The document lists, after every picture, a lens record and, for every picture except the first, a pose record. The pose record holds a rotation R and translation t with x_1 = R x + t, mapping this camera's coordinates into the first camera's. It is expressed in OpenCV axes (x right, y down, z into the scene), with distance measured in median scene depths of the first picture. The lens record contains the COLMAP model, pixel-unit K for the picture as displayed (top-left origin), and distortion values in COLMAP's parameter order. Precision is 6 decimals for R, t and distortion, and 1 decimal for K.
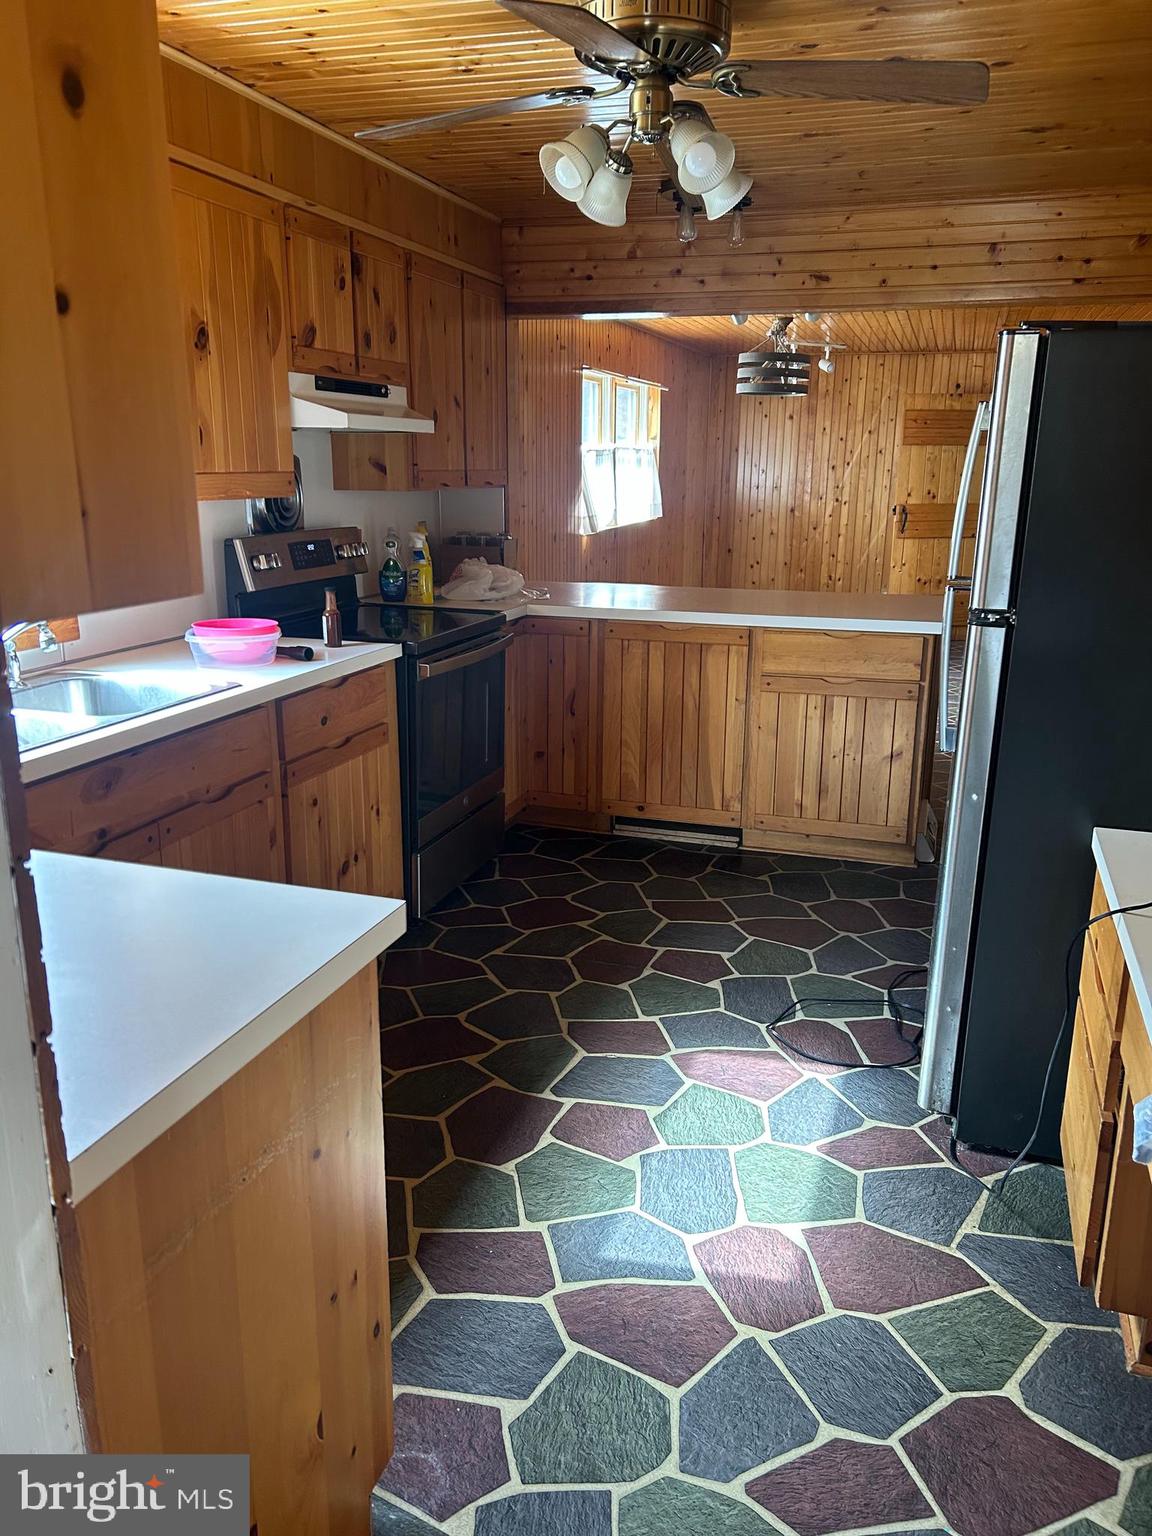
lens RADIAL K [[1163.4, 0, 576.0], [0, 1163.4, 768.0], [0, 0, 1]] dist [0.053598, -0.039830]
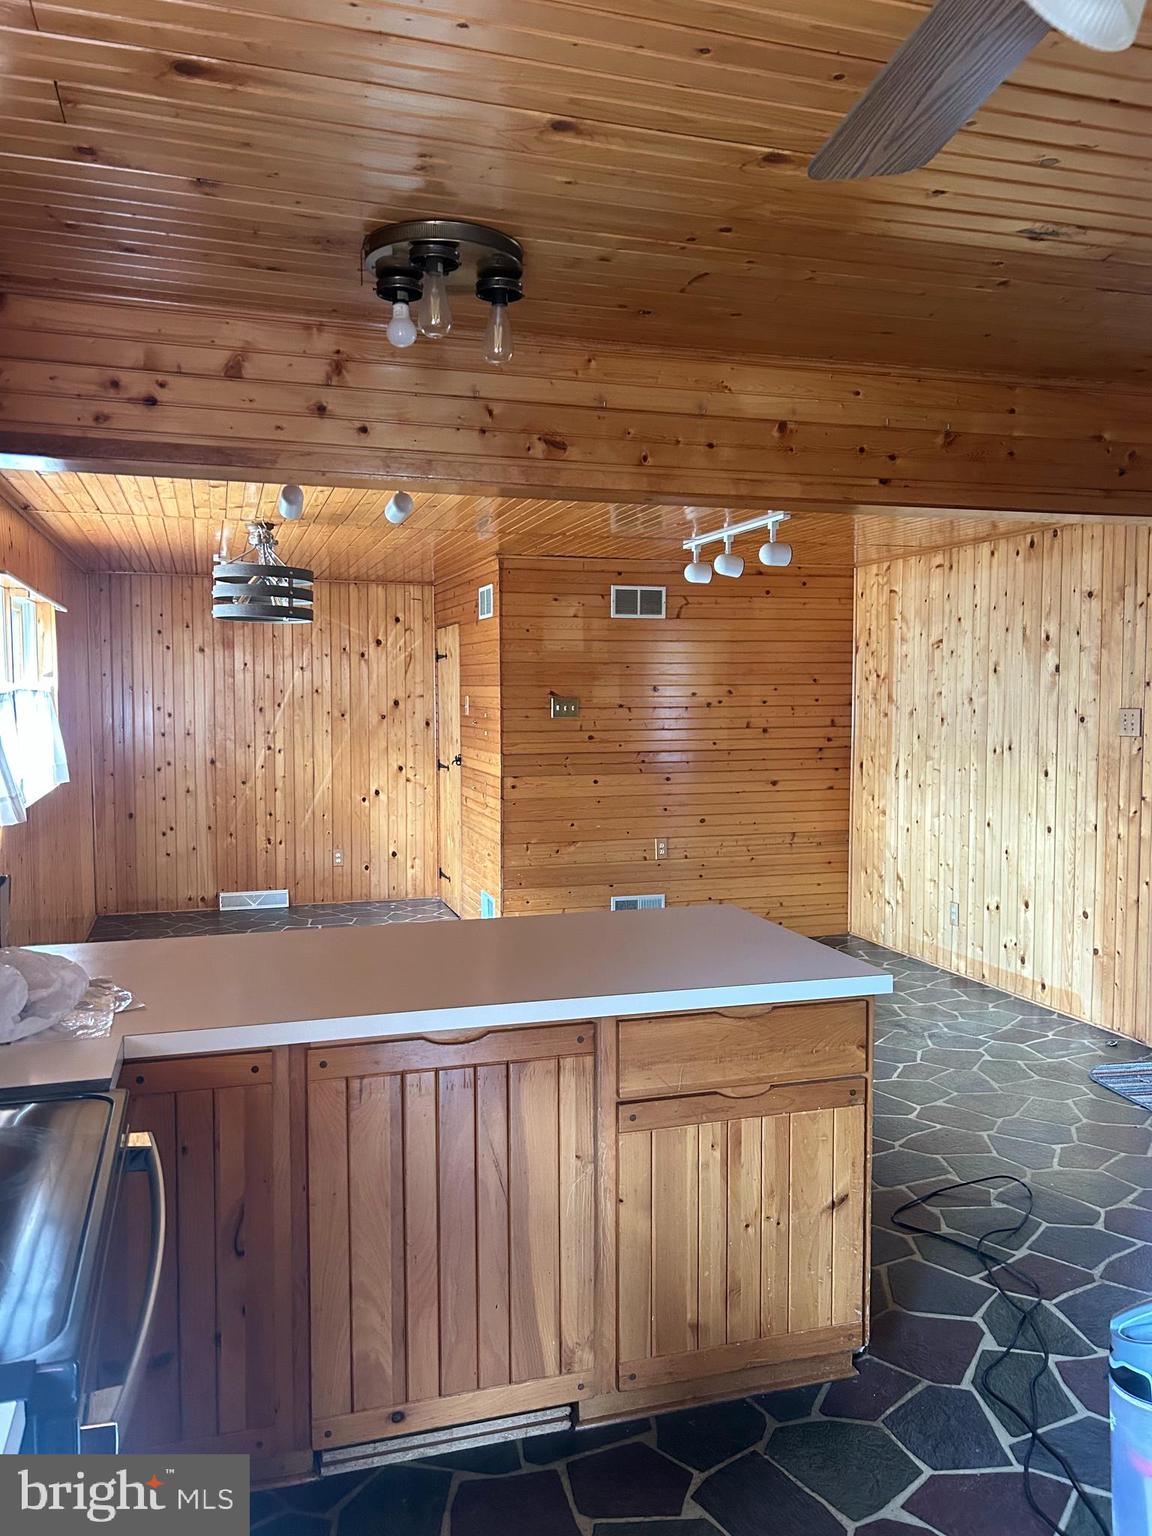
lens RADIAL K [[1163.4, 0, 576.0], [0, 1163.4, 768.0], [0, 0, 1]] dist [0.053598, -0.039830]
pose [[0.820618, -0.046460, 0.569585, -0.152951], [0.154347, 0.977668, -0.142625, -0.150301], [-0.550239, 0.204954, 0.809463, 0.510793]]
